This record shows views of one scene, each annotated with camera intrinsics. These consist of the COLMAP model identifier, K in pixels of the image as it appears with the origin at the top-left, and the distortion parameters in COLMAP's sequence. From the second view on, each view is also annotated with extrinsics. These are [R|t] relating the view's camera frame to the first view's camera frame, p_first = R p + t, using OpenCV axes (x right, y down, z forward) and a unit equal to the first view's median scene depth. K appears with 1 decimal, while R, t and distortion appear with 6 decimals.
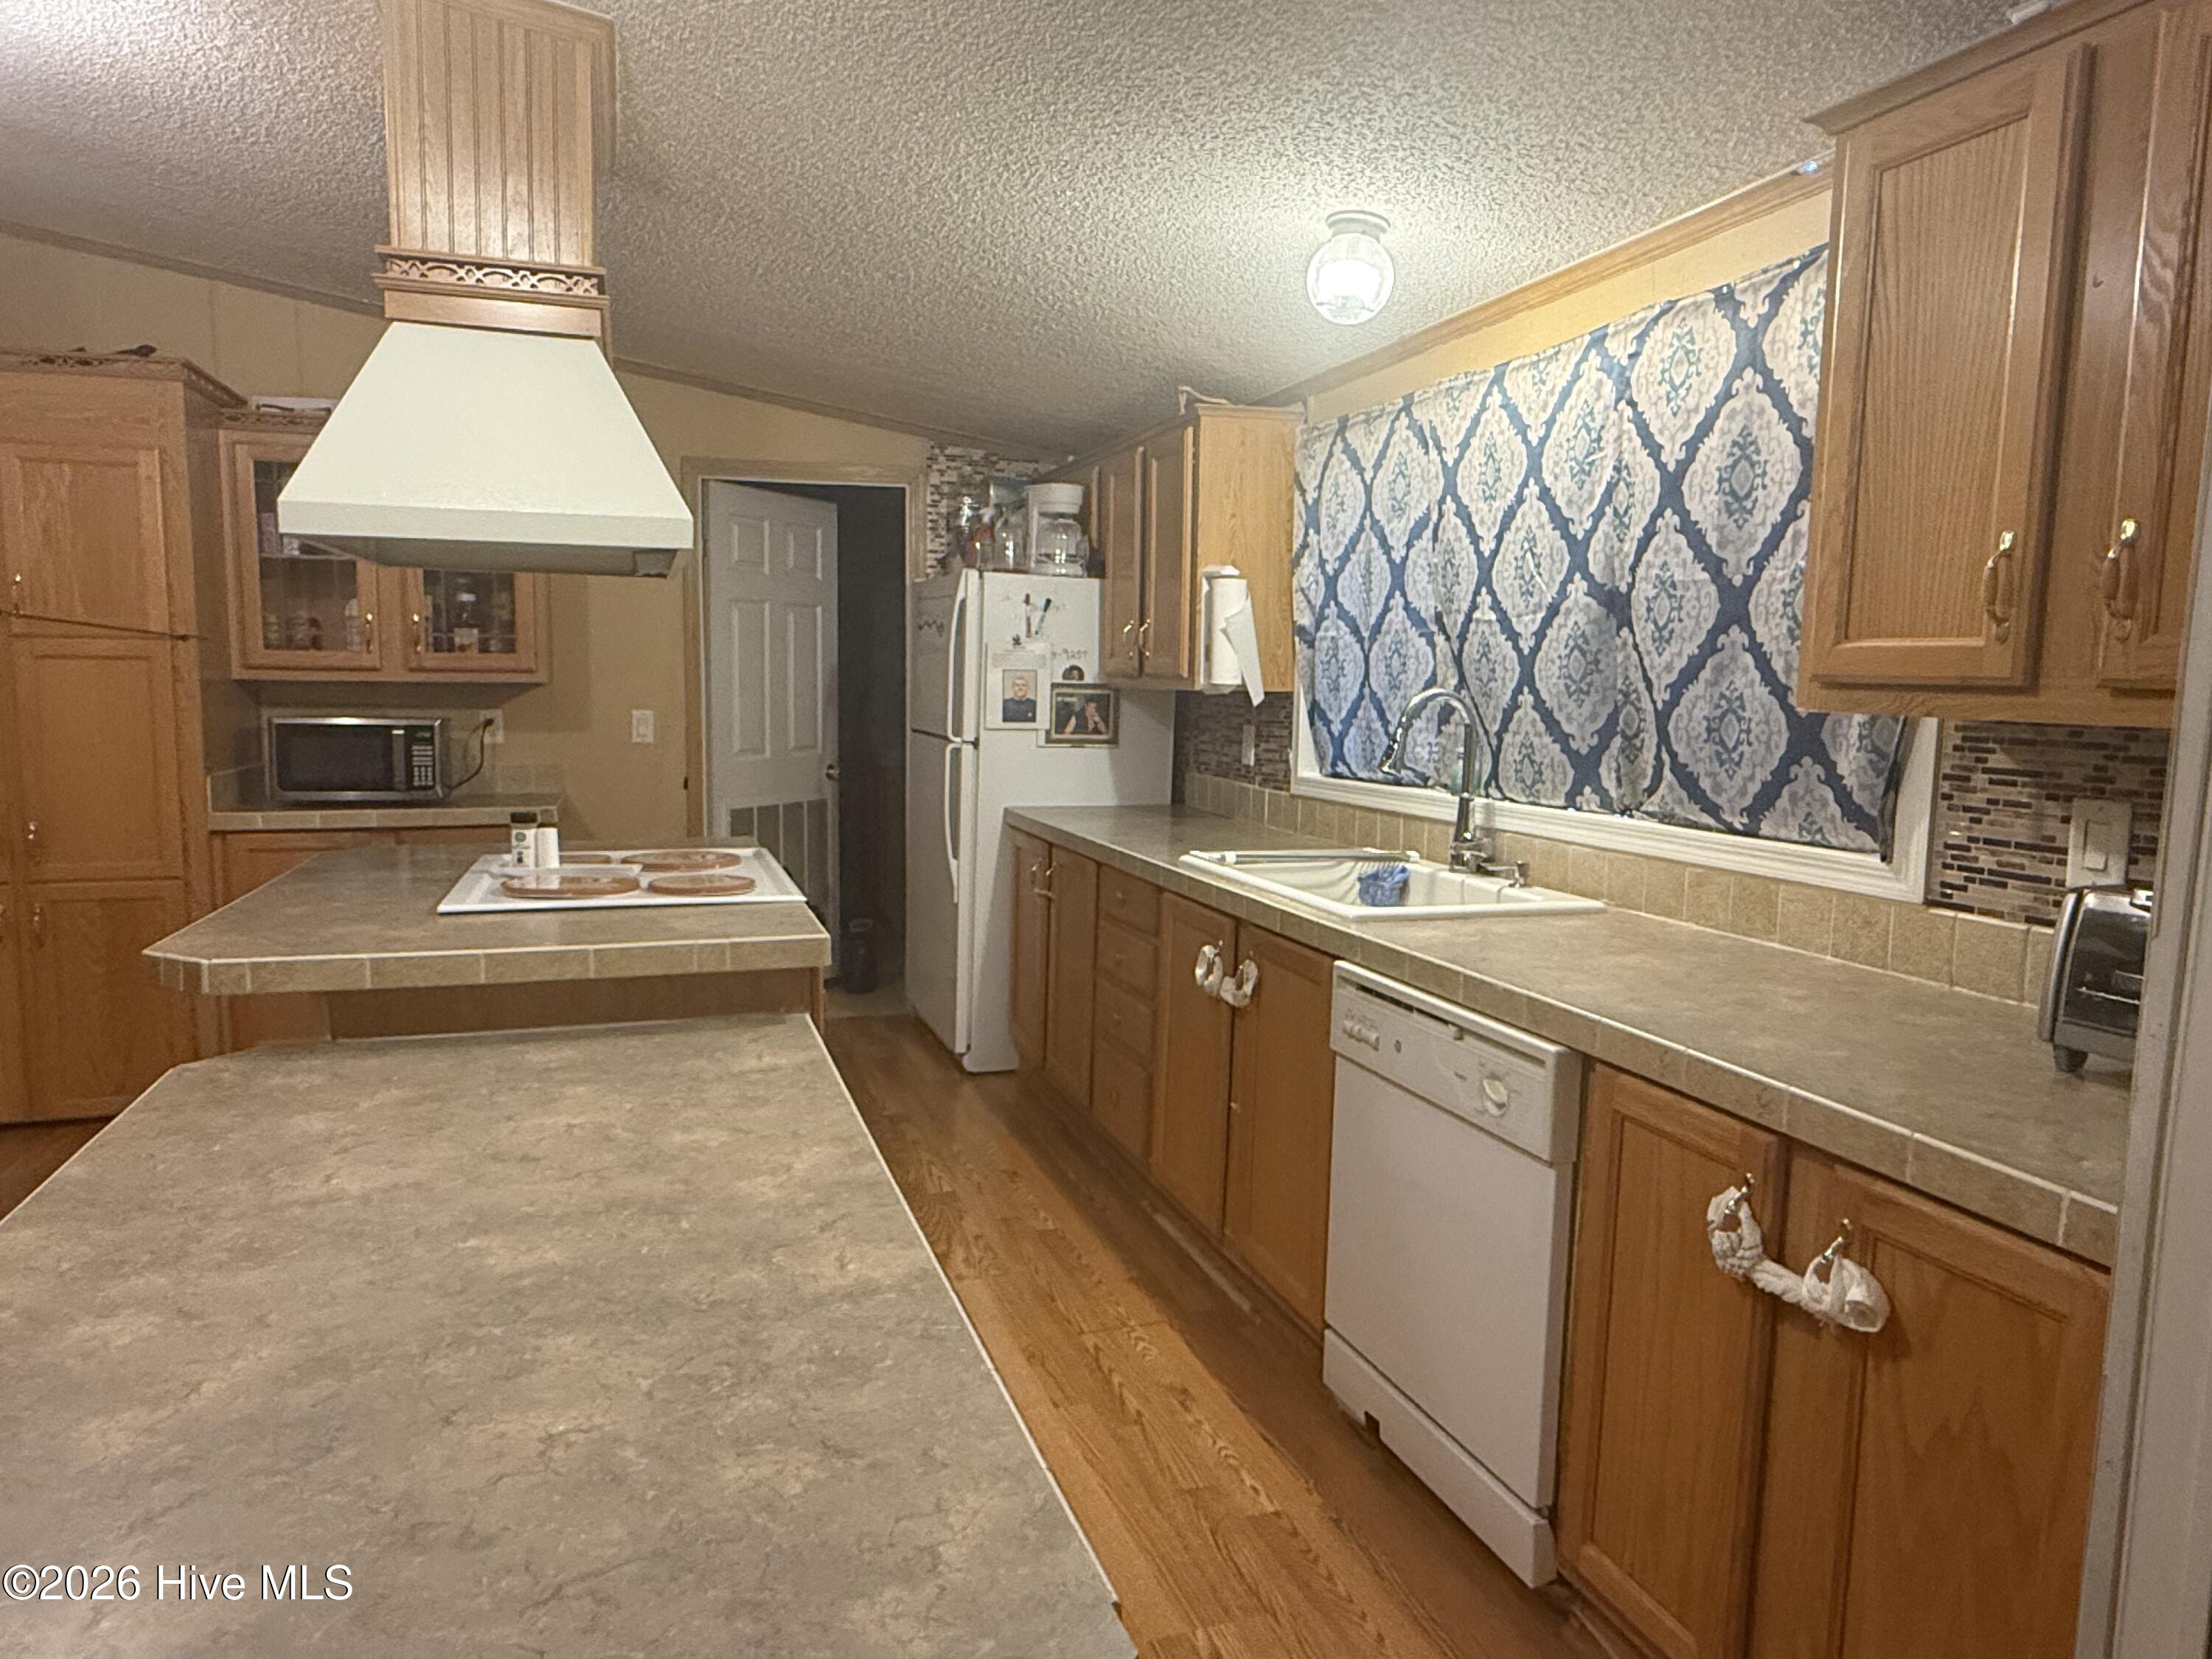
lens RADIAL K [[1386.7, 0, 1106.0], [0, 1386.7, 829.5], [0, 0, 1]] dist [-0.001201, 0.002226]
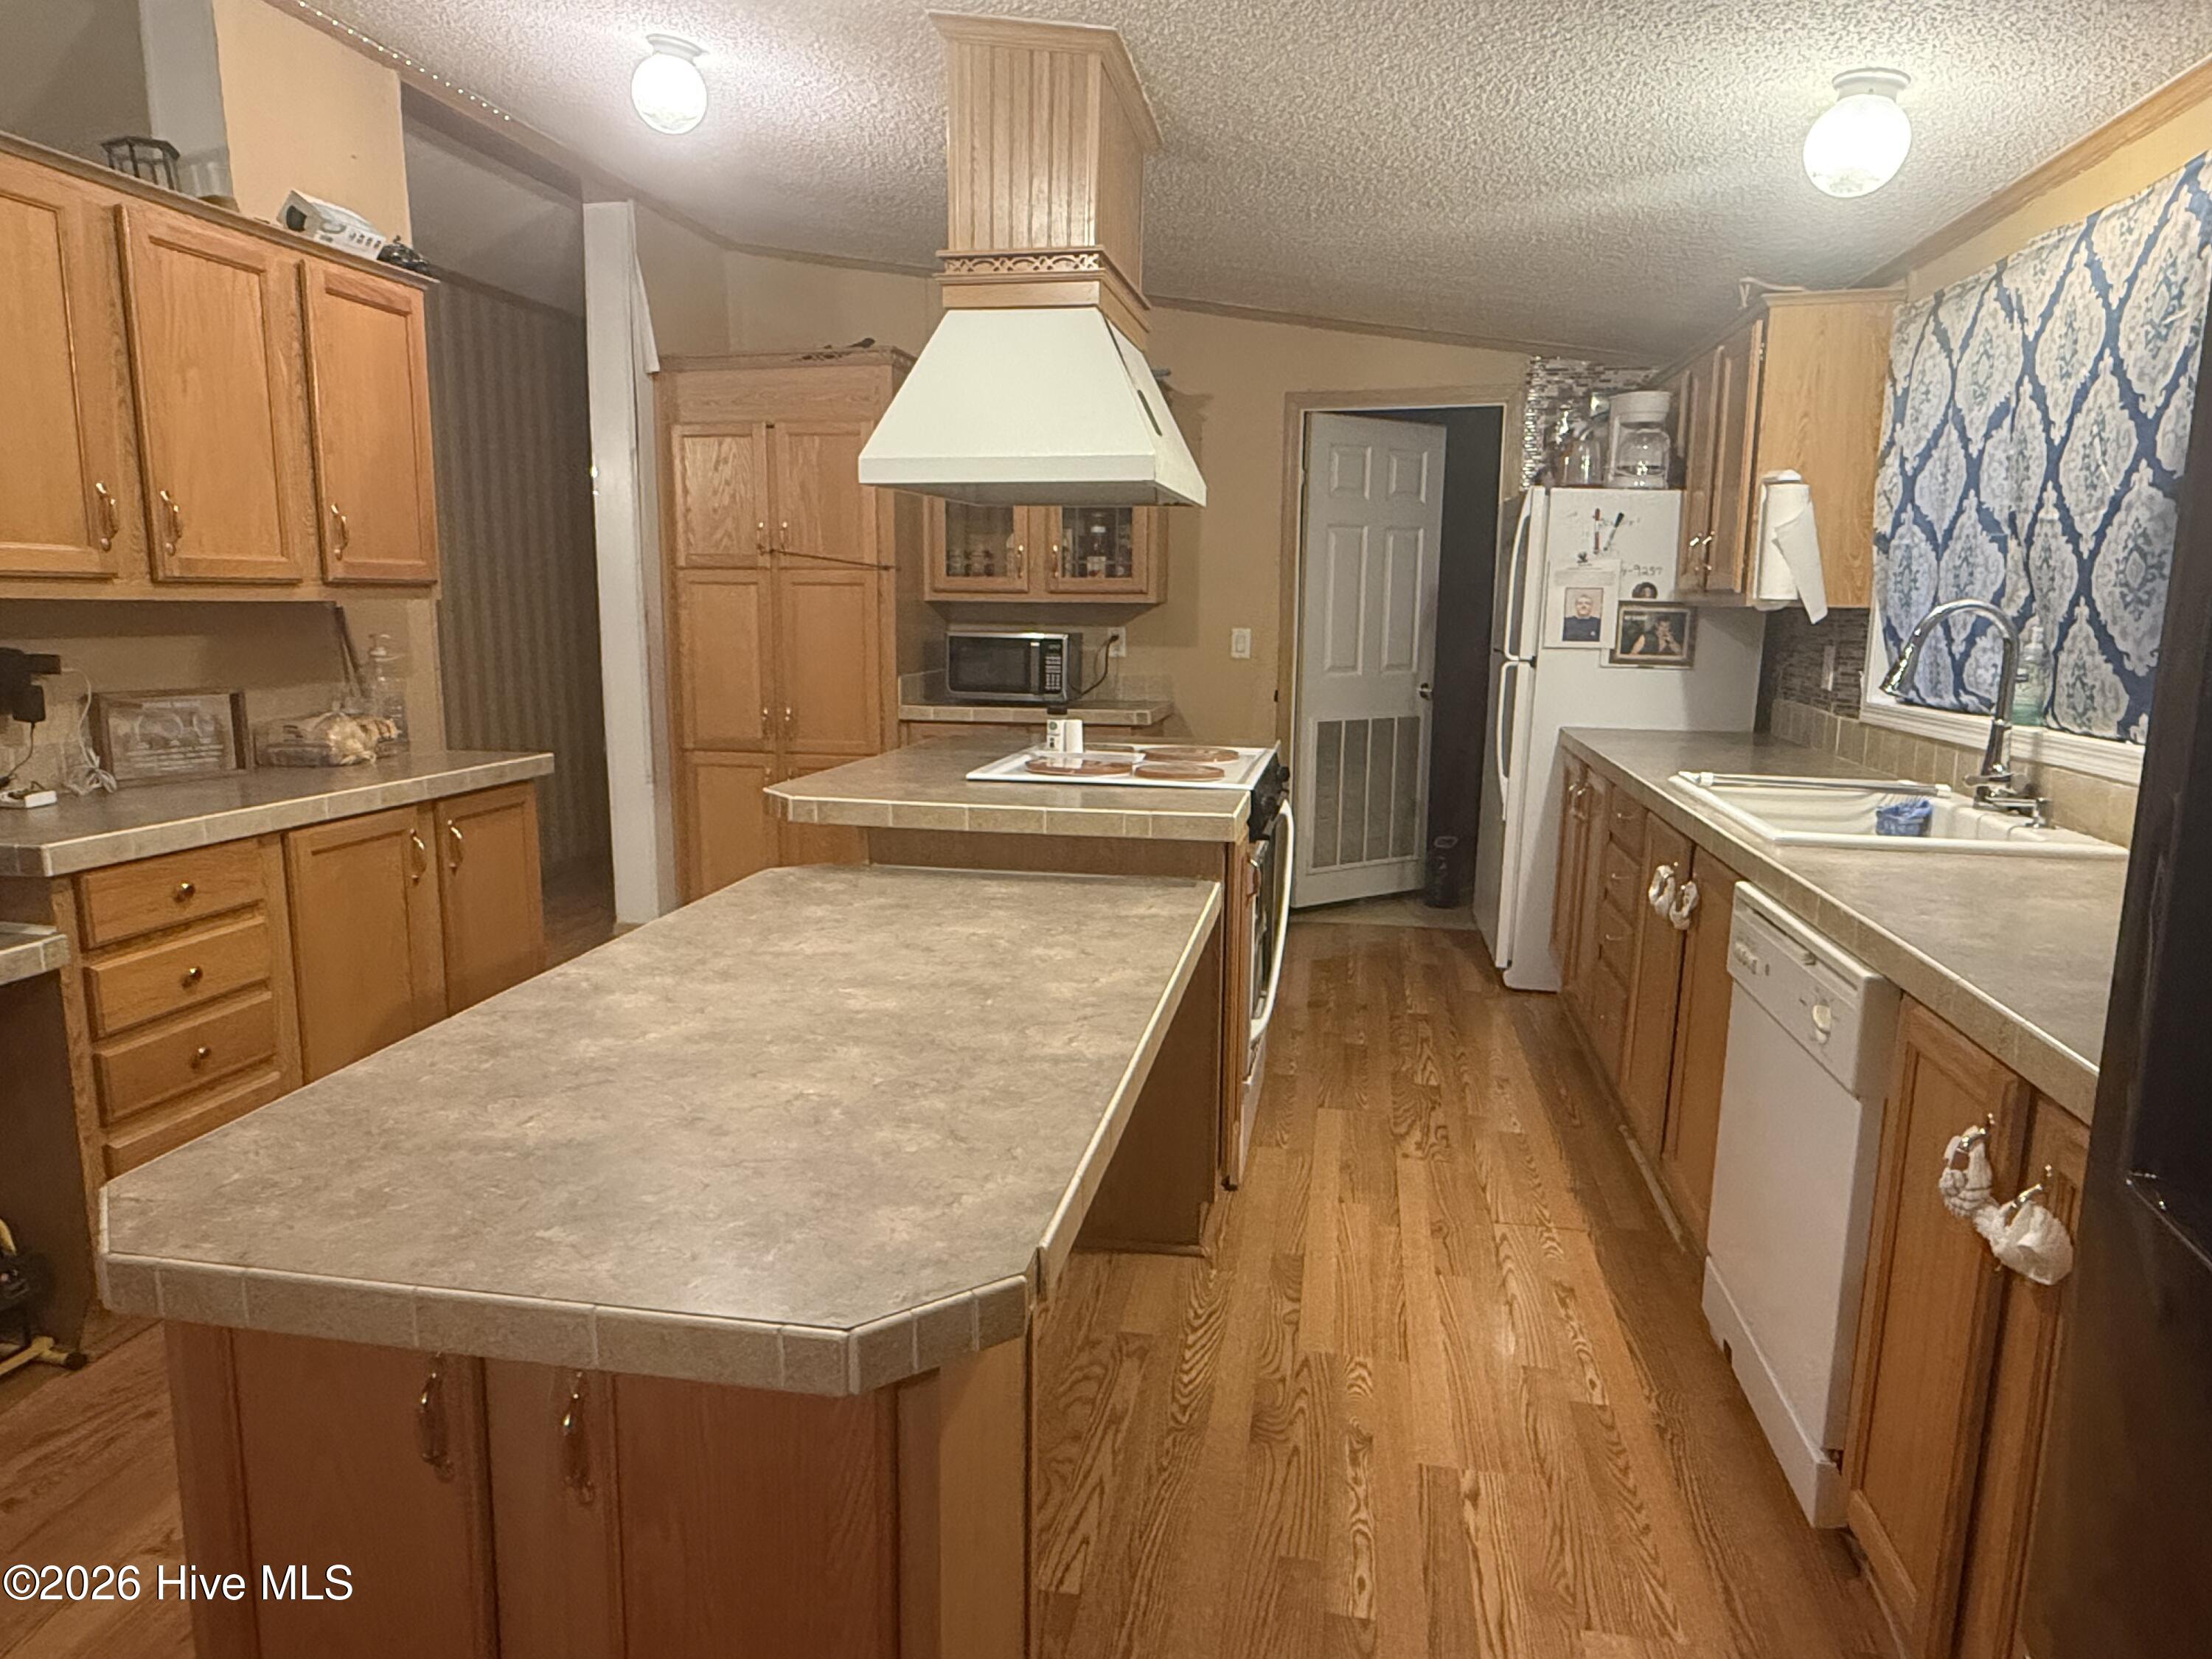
lens RADIAL K [[1386.7, 0, 1106.0], [0, 1386.7, 829.5], [0, 0, 1]] dist [-0.001201, 0.002226]
pose [[0.875721, 0.073520, -0.477187, 0.170190], [-0.048867, 0.996760, 0.063892, 0.013211], [0.480338, -0.032633, 0.876476, -0.040105]]
